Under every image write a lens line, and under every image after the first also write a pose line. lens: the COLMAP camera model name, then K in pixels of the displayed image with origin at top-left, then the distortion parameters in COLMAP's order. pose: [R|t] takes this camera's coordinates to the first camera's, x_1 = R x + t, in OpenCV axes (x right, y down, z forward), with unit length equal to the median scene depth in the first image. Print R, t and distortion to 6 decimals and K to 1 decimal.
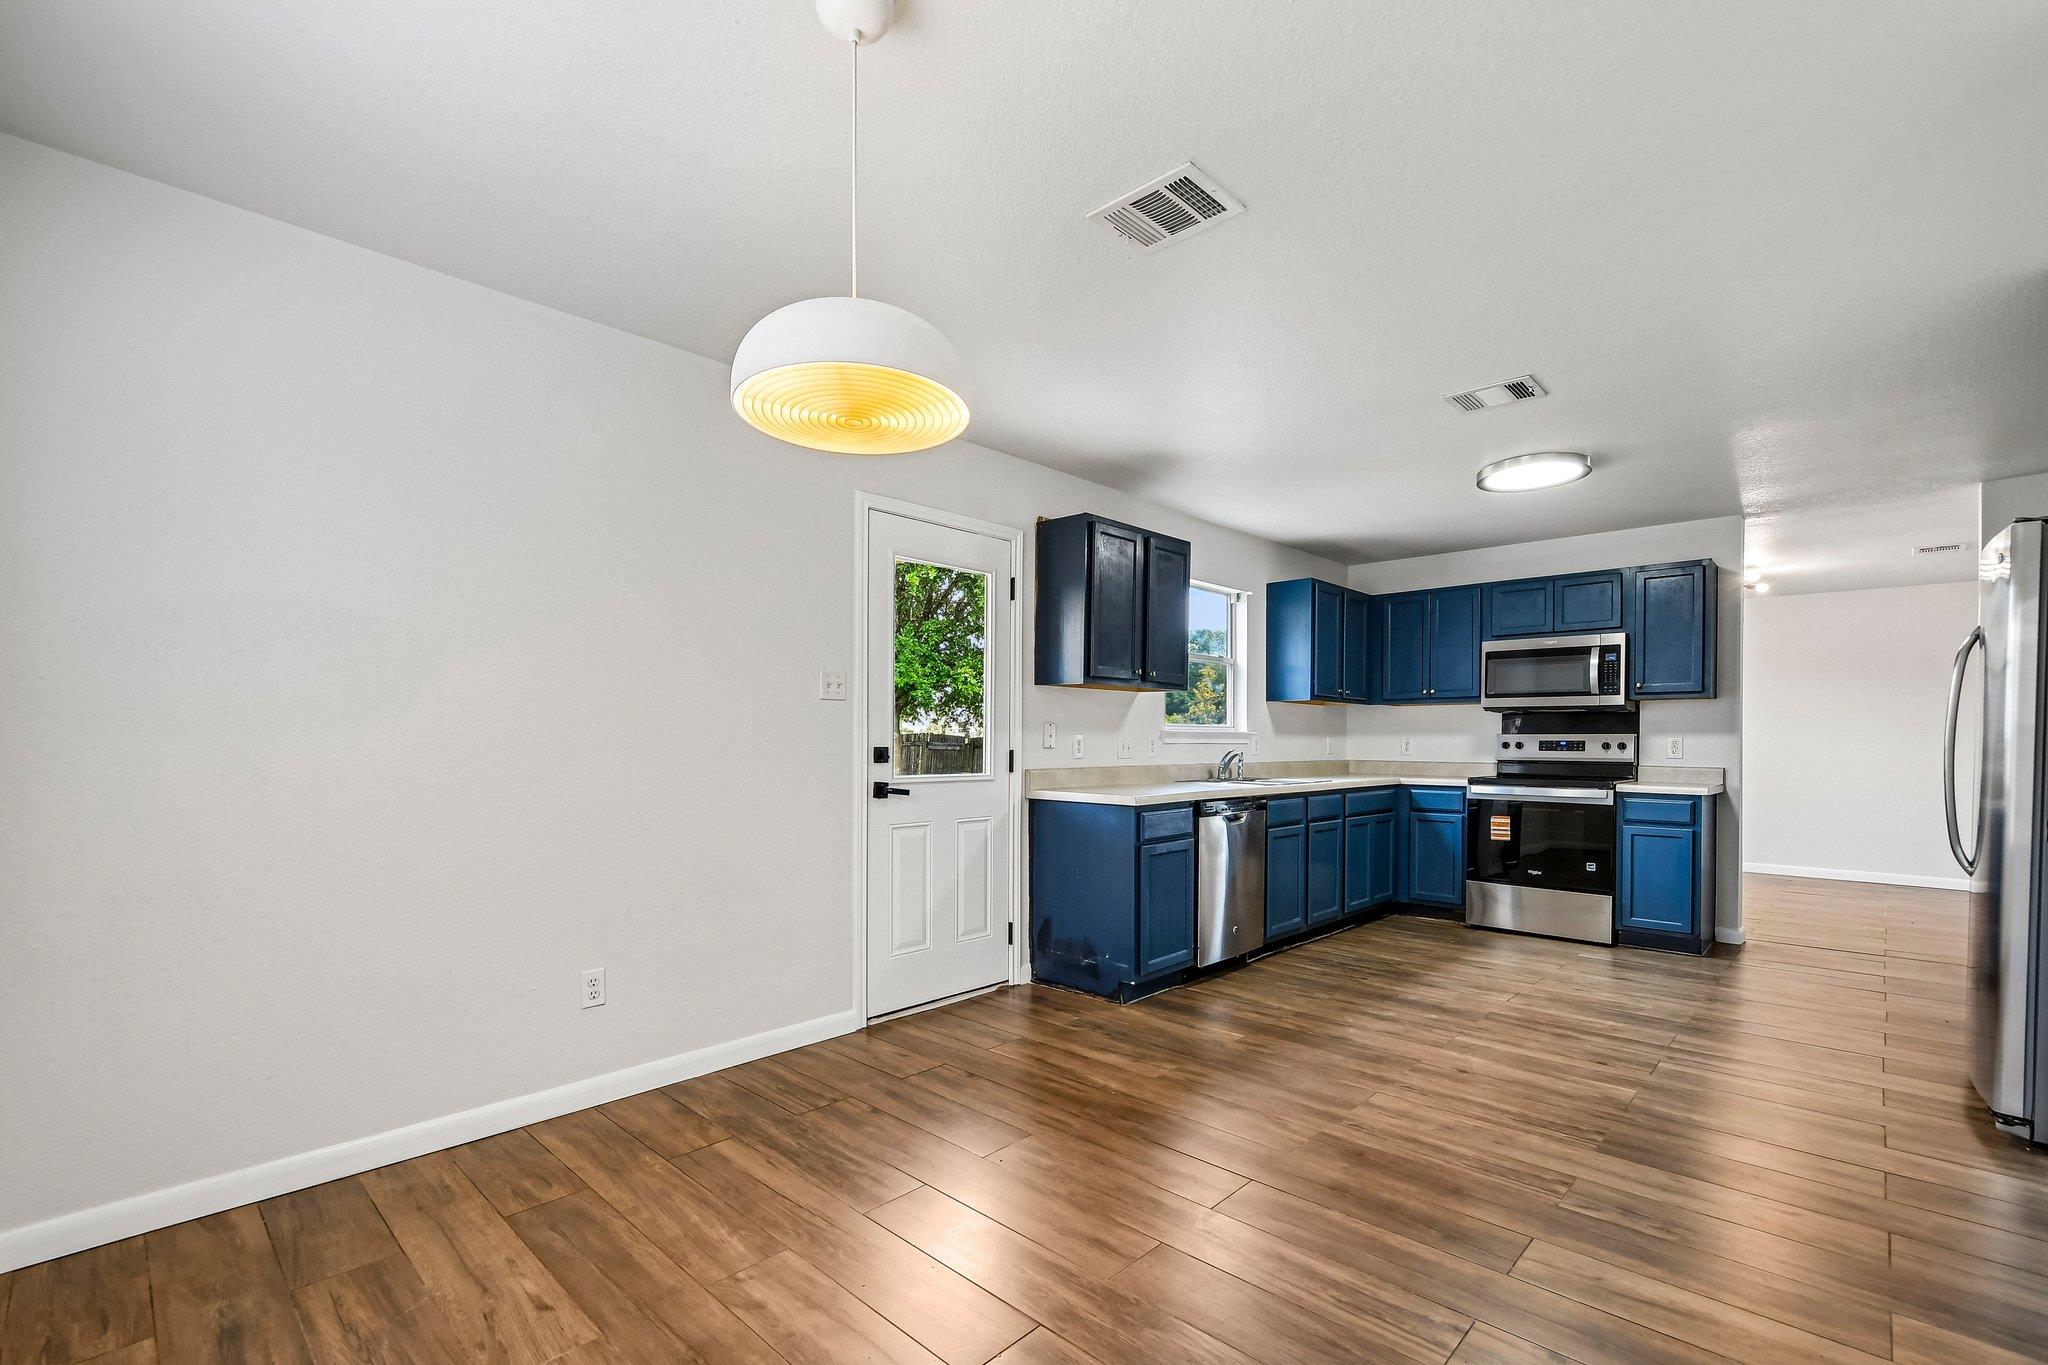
lens RADIAL K [[898.9, 0, 1018.8], [0, 898.9, 743.3], [0, 0, 1]] dist [-0.000972, -0.001018]
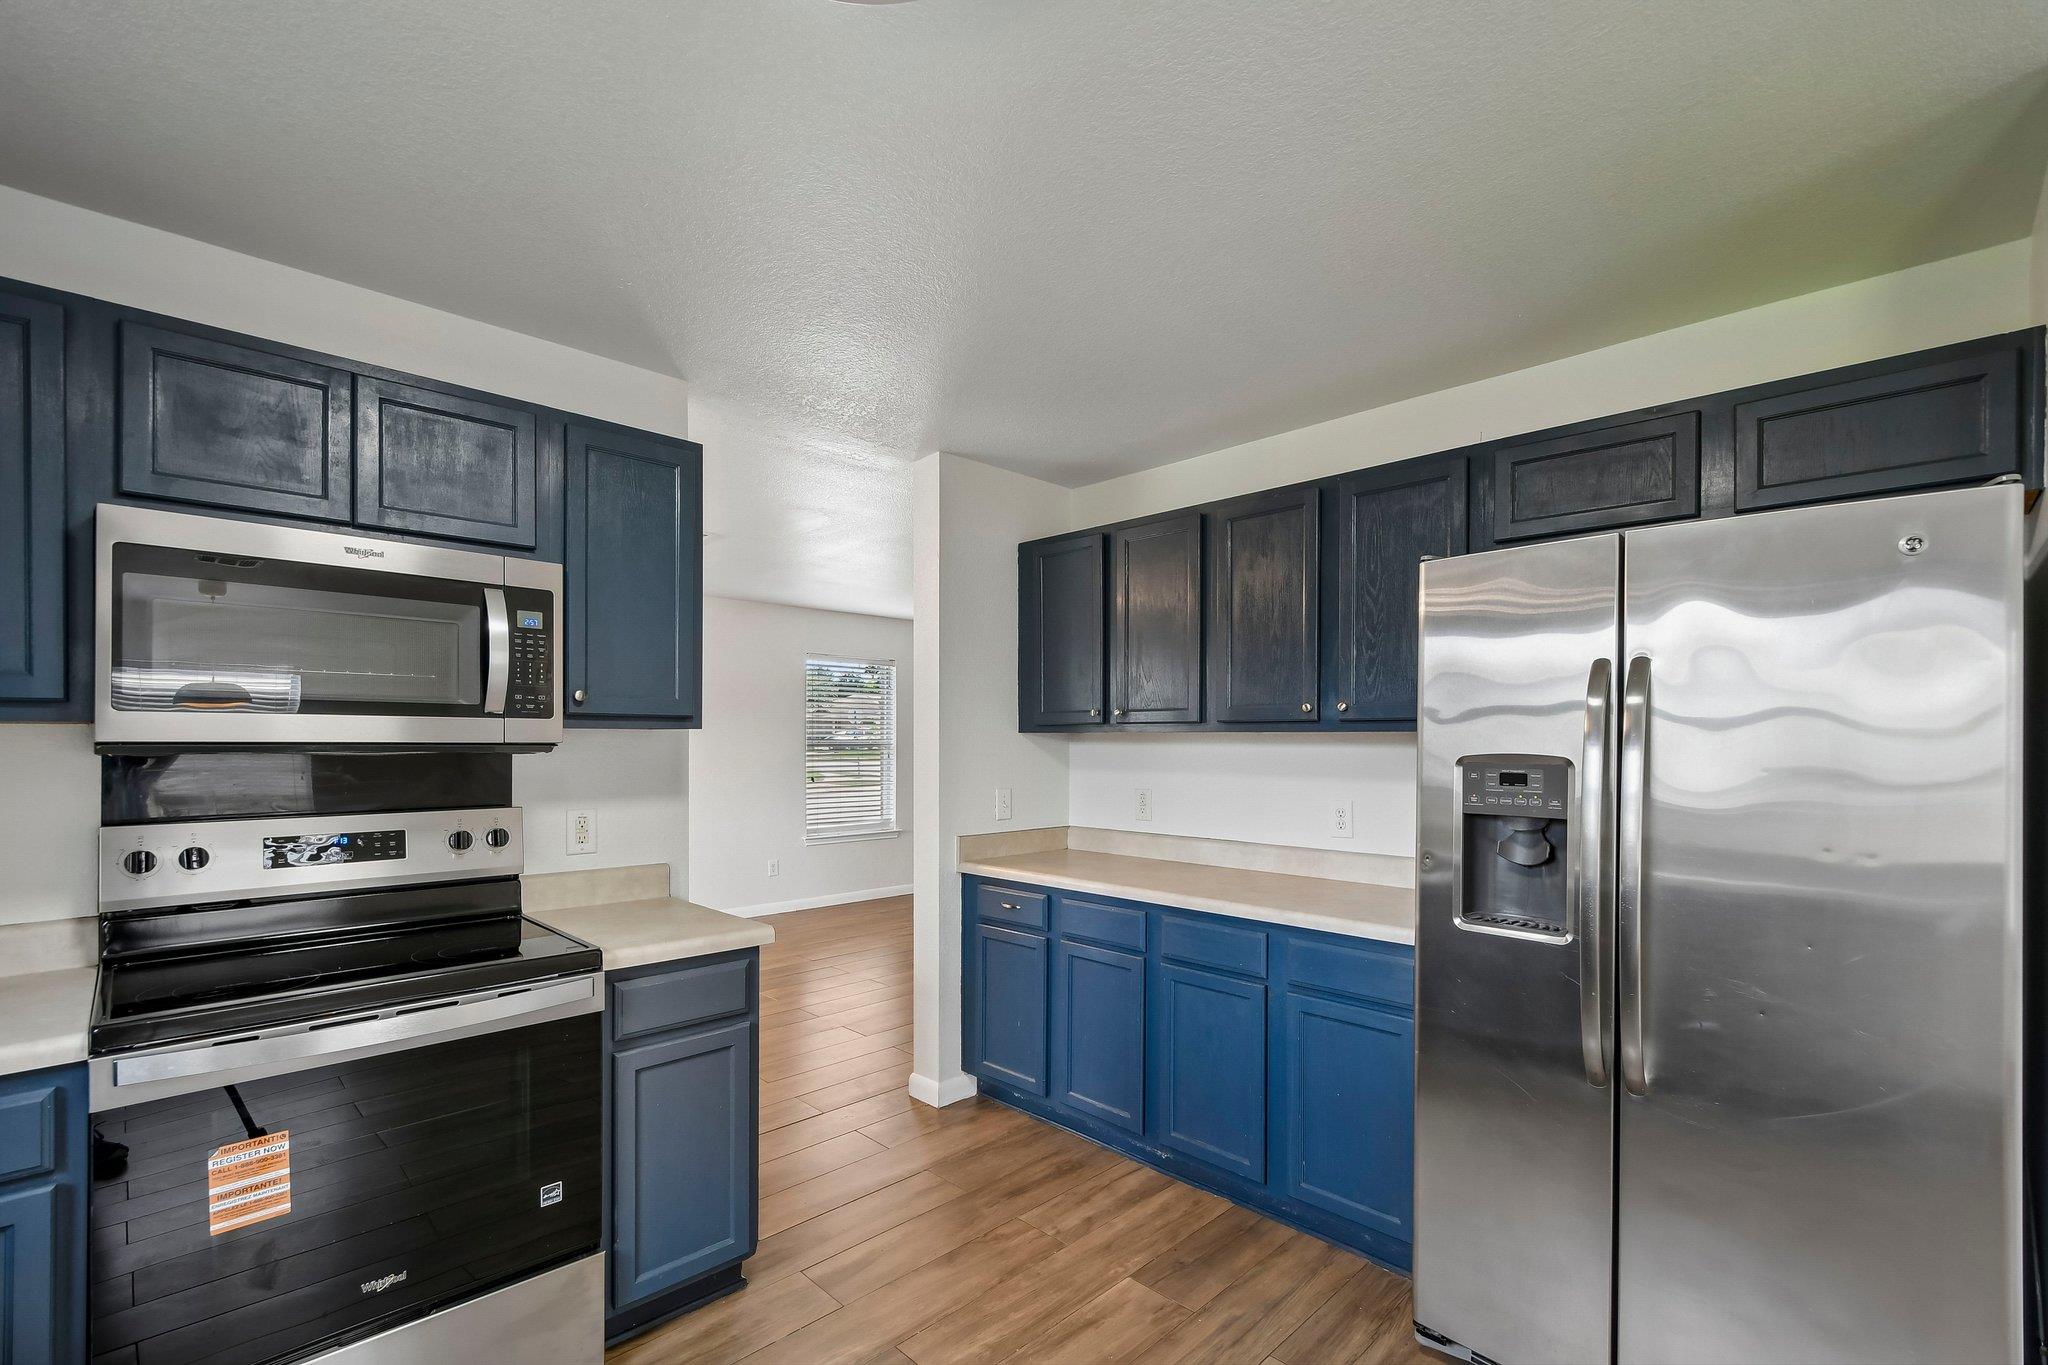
lens RADIAL K [[898.9, 0, 1018.8], [0, 898.9, 743.3], [0, 0, 1]] dist [-0.000972, -0.001018]
pose [[0.022834, -0.007314, 0.999713, 0.265188], [0.000973, 0.999973, 0.007293, -0.043924], [-0.999739, 0.000806, 0.022840, 0.758497]]
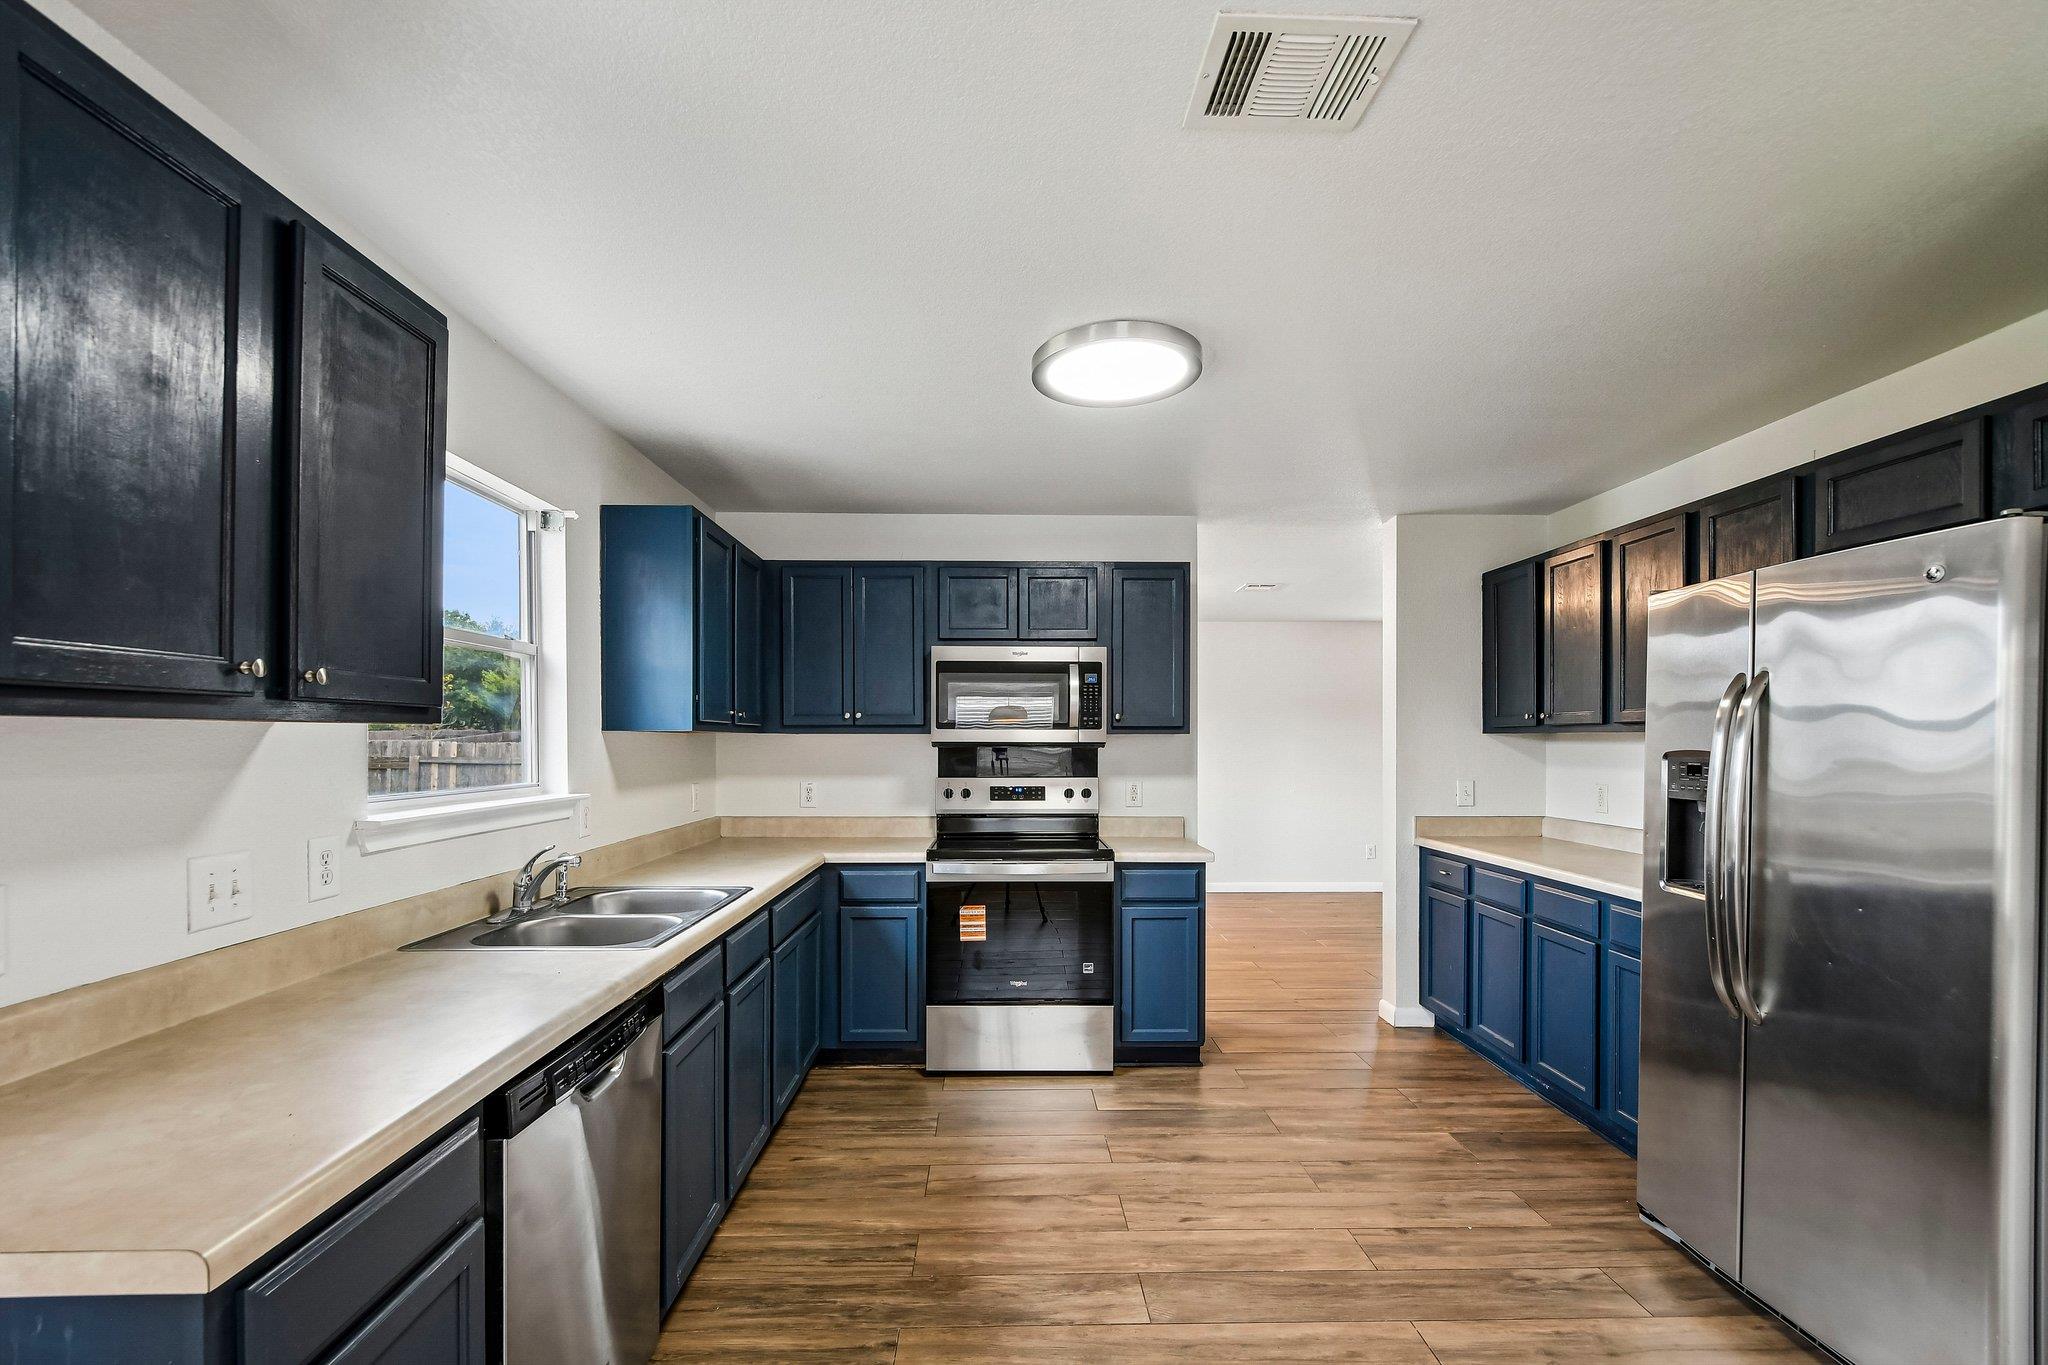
lens RADIAL K [[898.9, 0, 1018.8], [0, 898.9, 743.3], [0, 0, 1]] dist [-0.000972, -0.001018]
pose [[0.704041, -0.006382, 0.710131, 0.081542], [0.005282, 0.999979, 0.003751, -0.043631], [-0.710140, 0.001110, 0.704059, 0.501611]]
